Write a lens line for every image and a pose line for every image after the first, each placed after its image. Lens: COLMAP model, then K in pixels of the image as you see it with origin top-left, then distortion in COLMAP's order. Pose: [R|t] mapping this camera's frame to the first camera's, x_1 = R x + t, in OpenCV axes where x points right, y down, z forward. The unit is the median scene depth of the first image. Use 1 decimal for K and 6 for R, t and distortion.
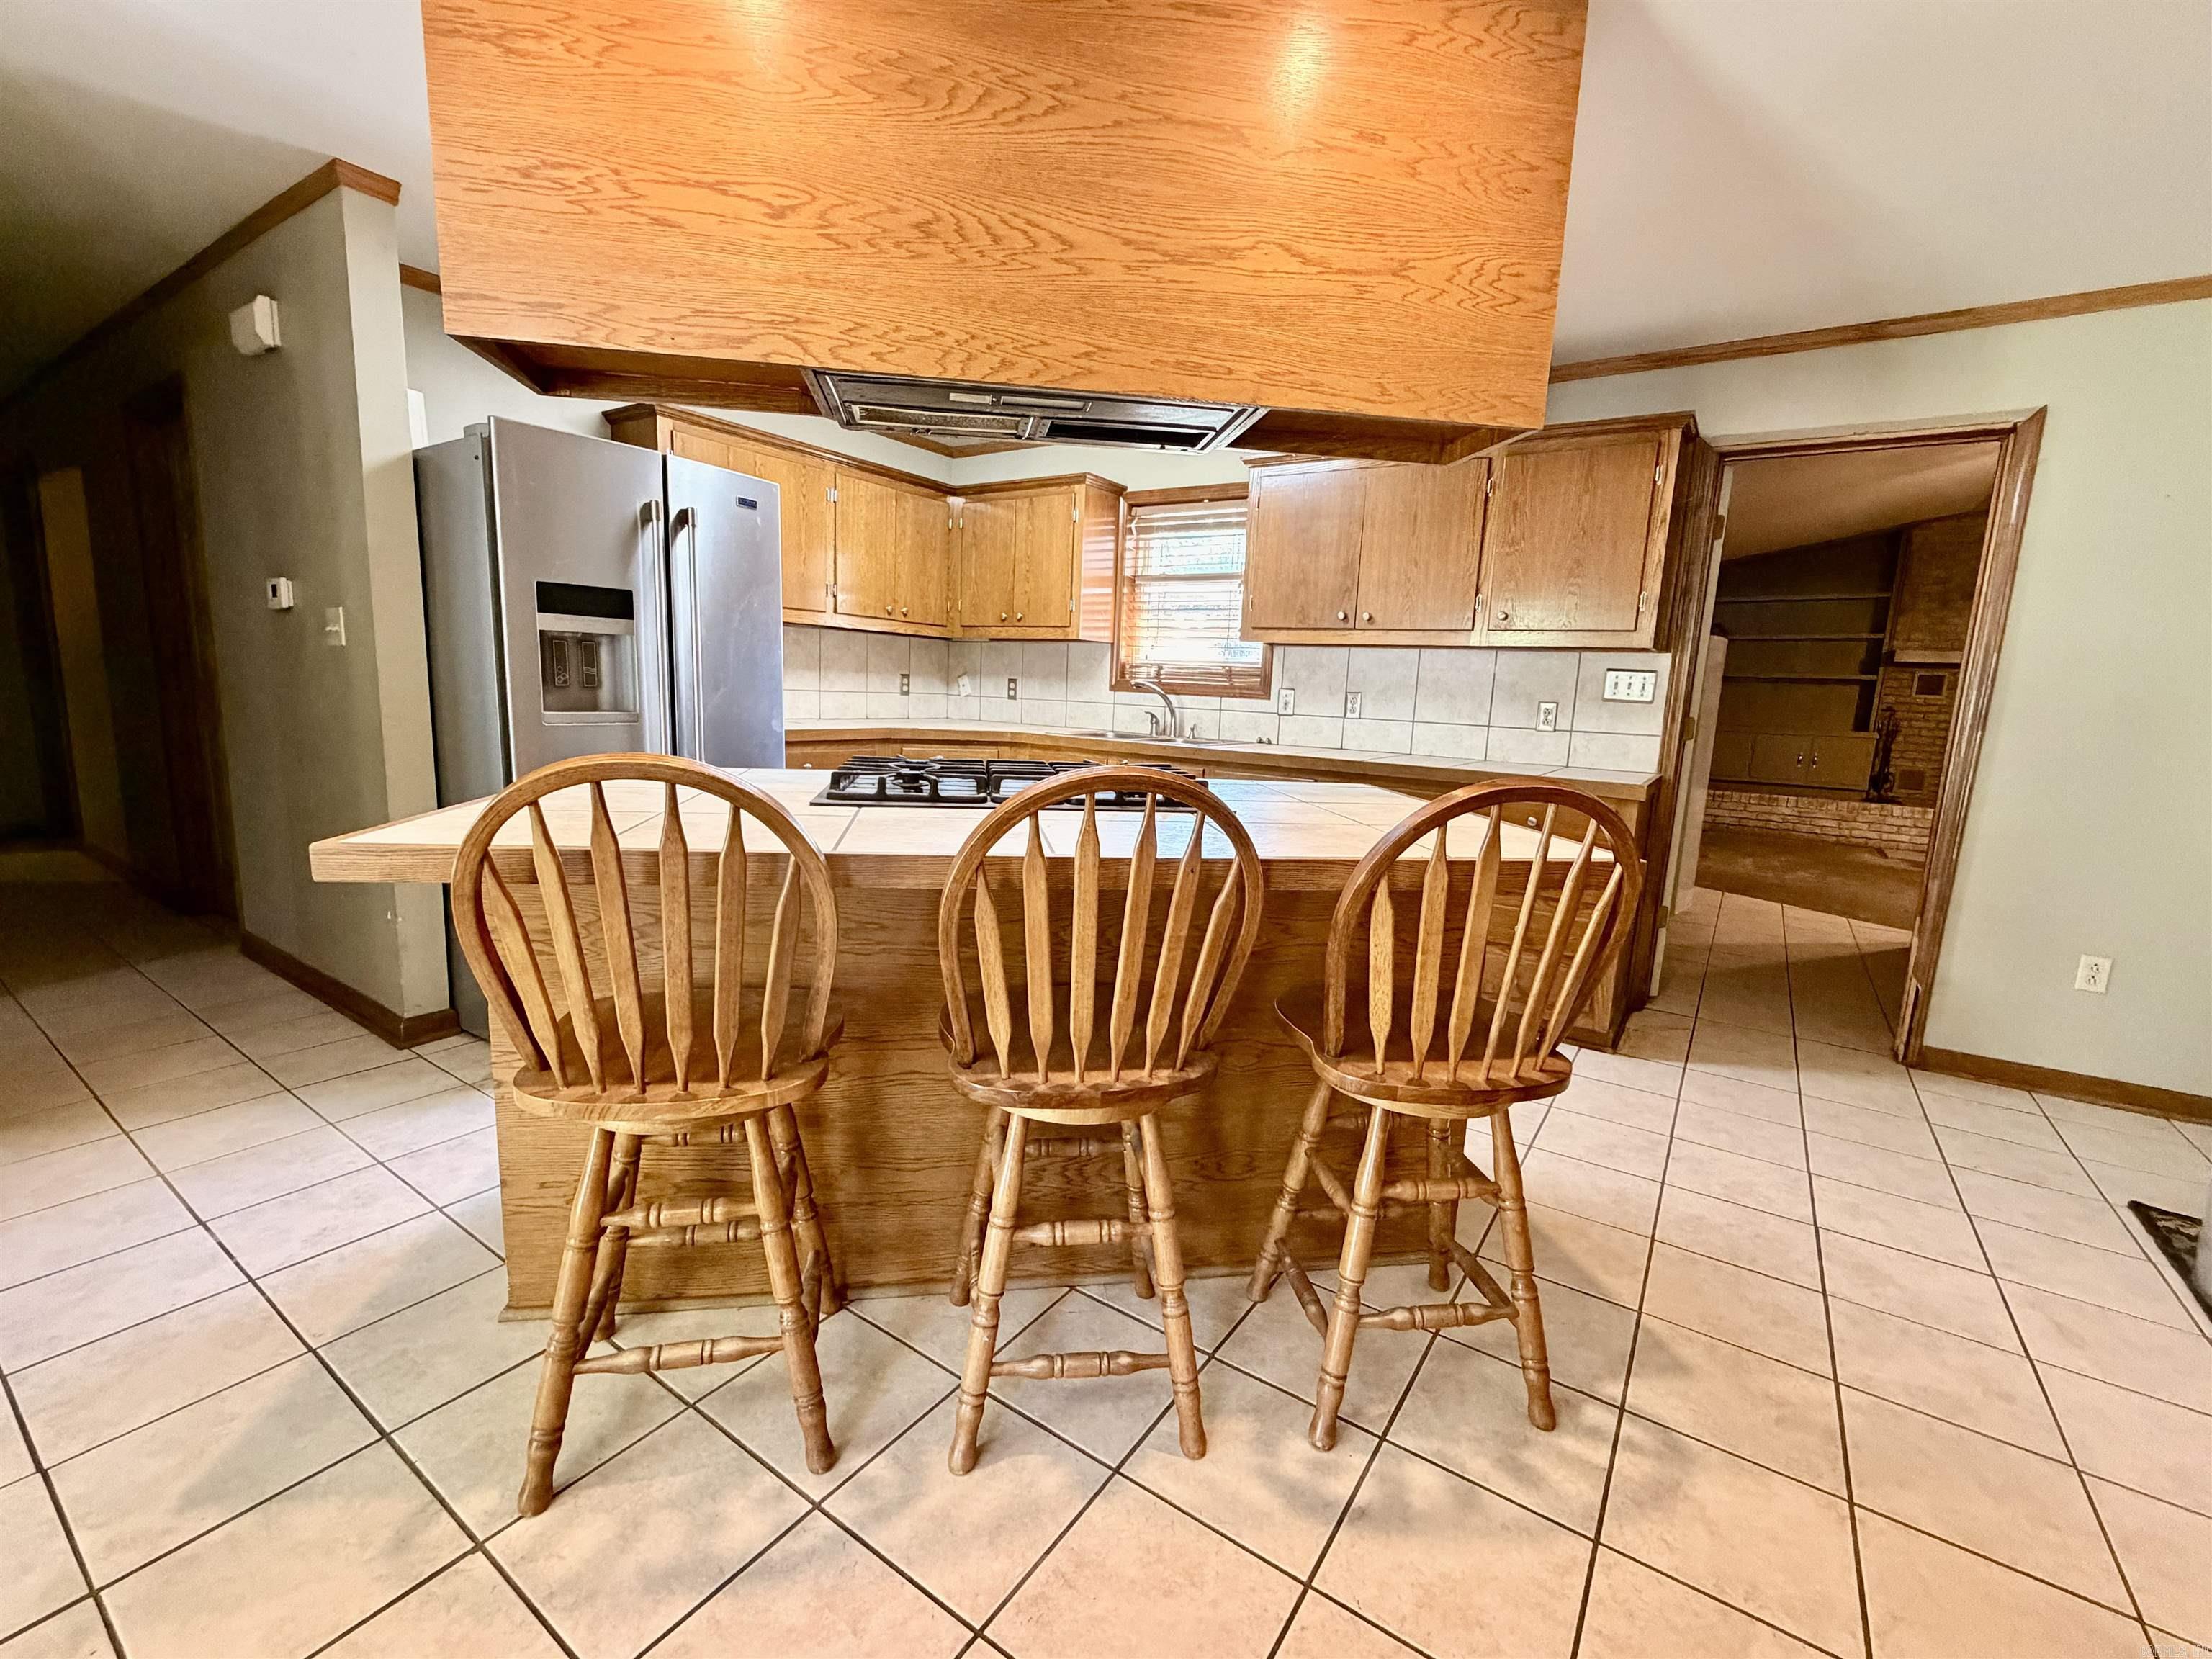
lens RADIAL K [[937.6, 0, 1103.7], [0, 937.6, 835.7], [0, 0, 1]] dist [-0.001986, -0.000187]
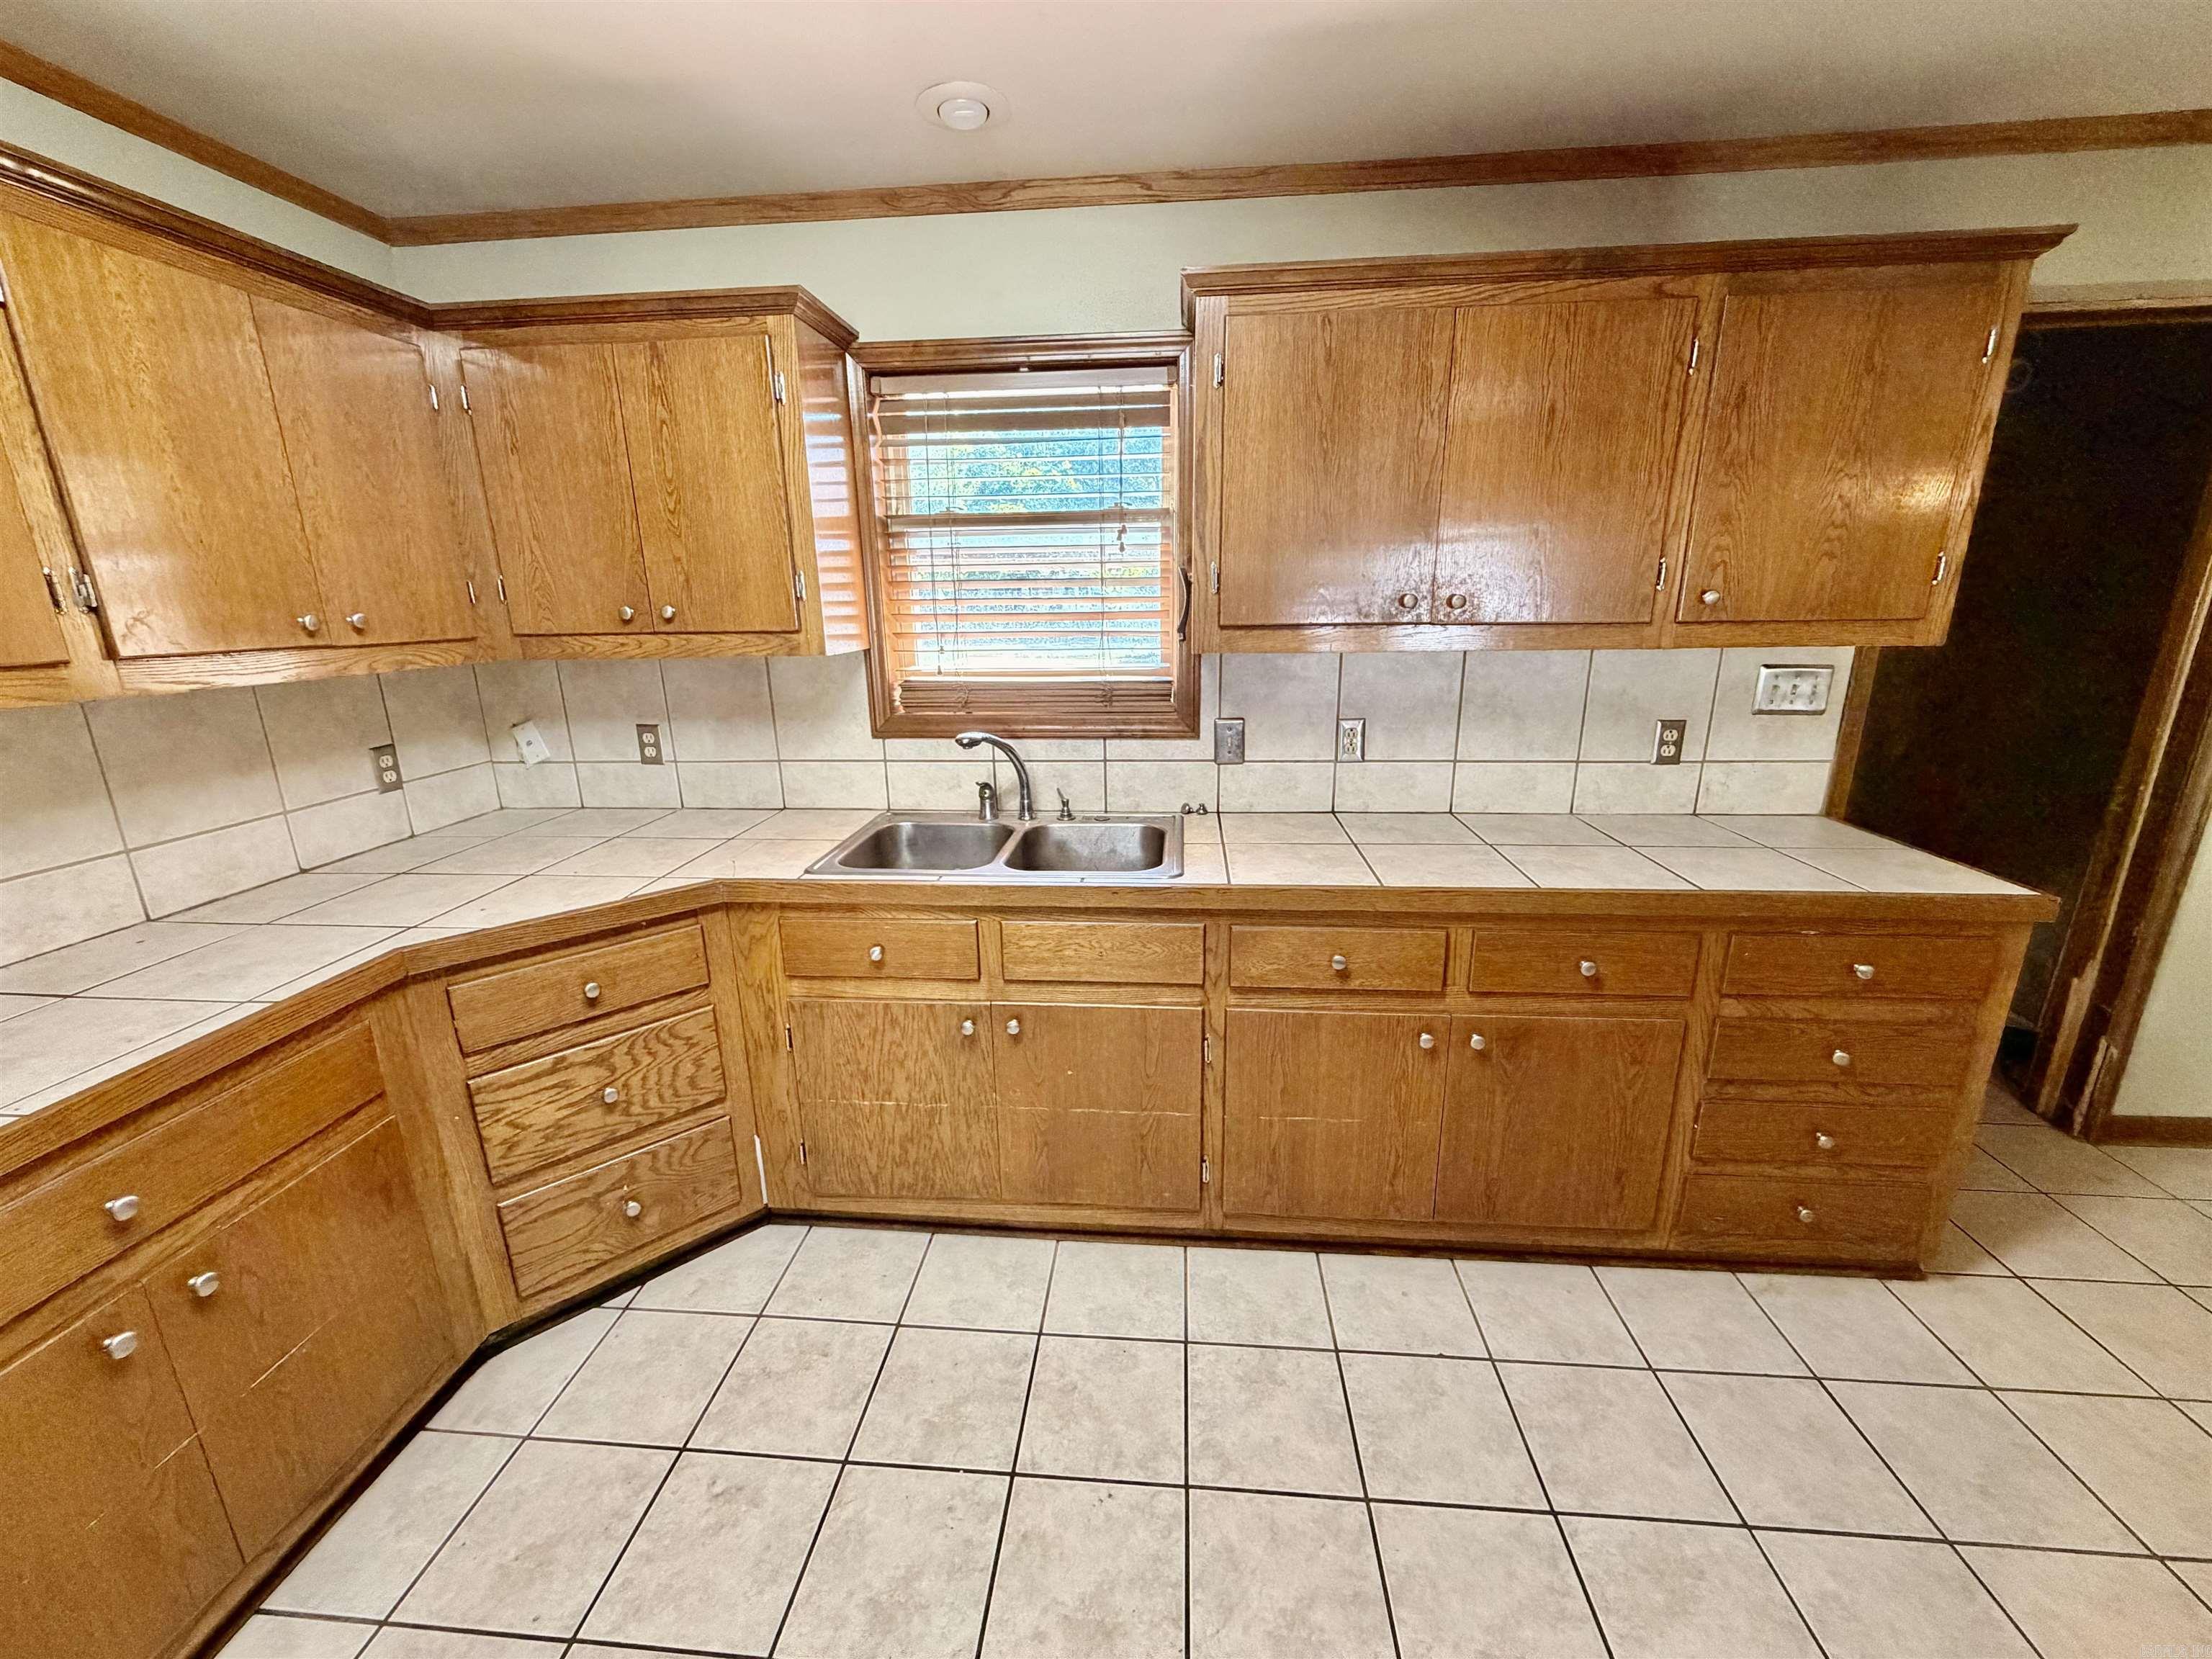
lens RADIAL K [[879.5, 0, 1101.0], [0, 879.5, 832.0], [0, 0, 1]] dist [0.000461, 0.000008]
pose [[0.871194, -0.187653, 0.453660, -0.125272], [0.134397, 0.979927, 0.147246, -0.168300], [-0.472184, -0.067309, 0.878926, 0.523889]]
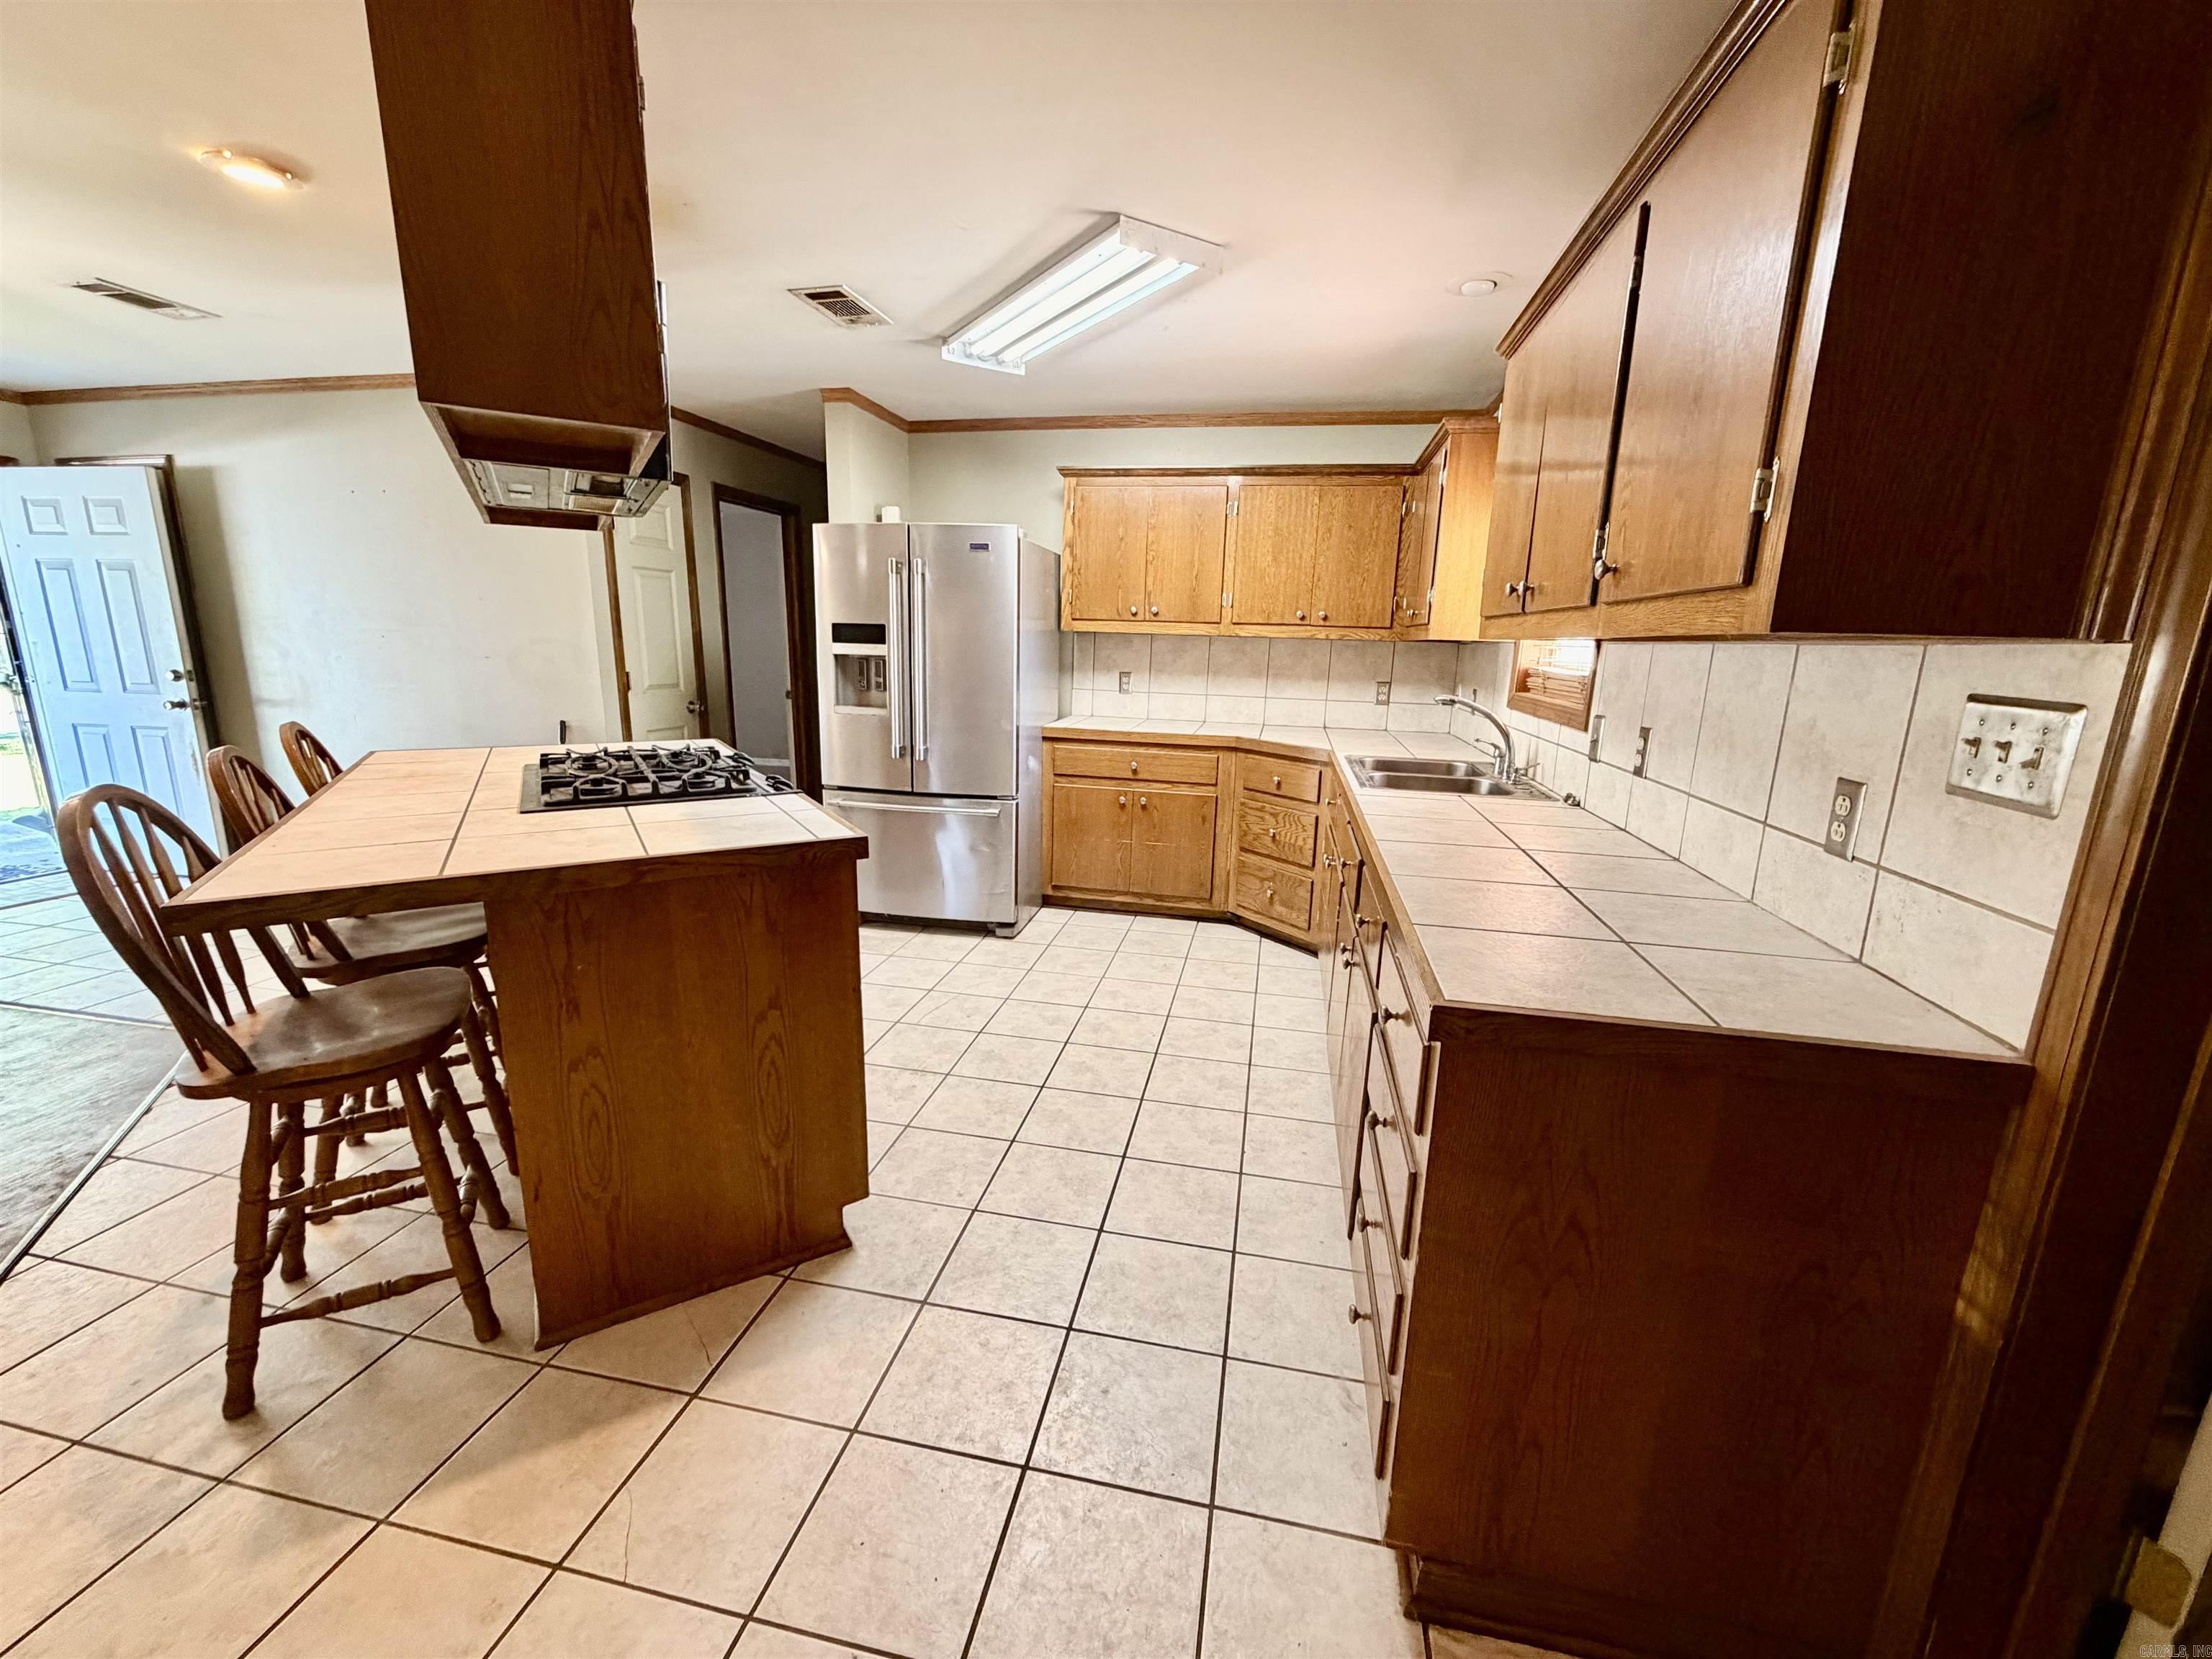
lens RADIAL K [[879.5, 0, 1101.0], [0, 879.5, 832.0], [0, 0, 1]] dist [0.000461, 0.000008]
pose [[0.388832, 0.166230, -0.906188, 0.547782], [-0.159822, 0.980846, 0.111348, -0.091628], [0.907340, 0.101533, 0.407952, 0.473708]]
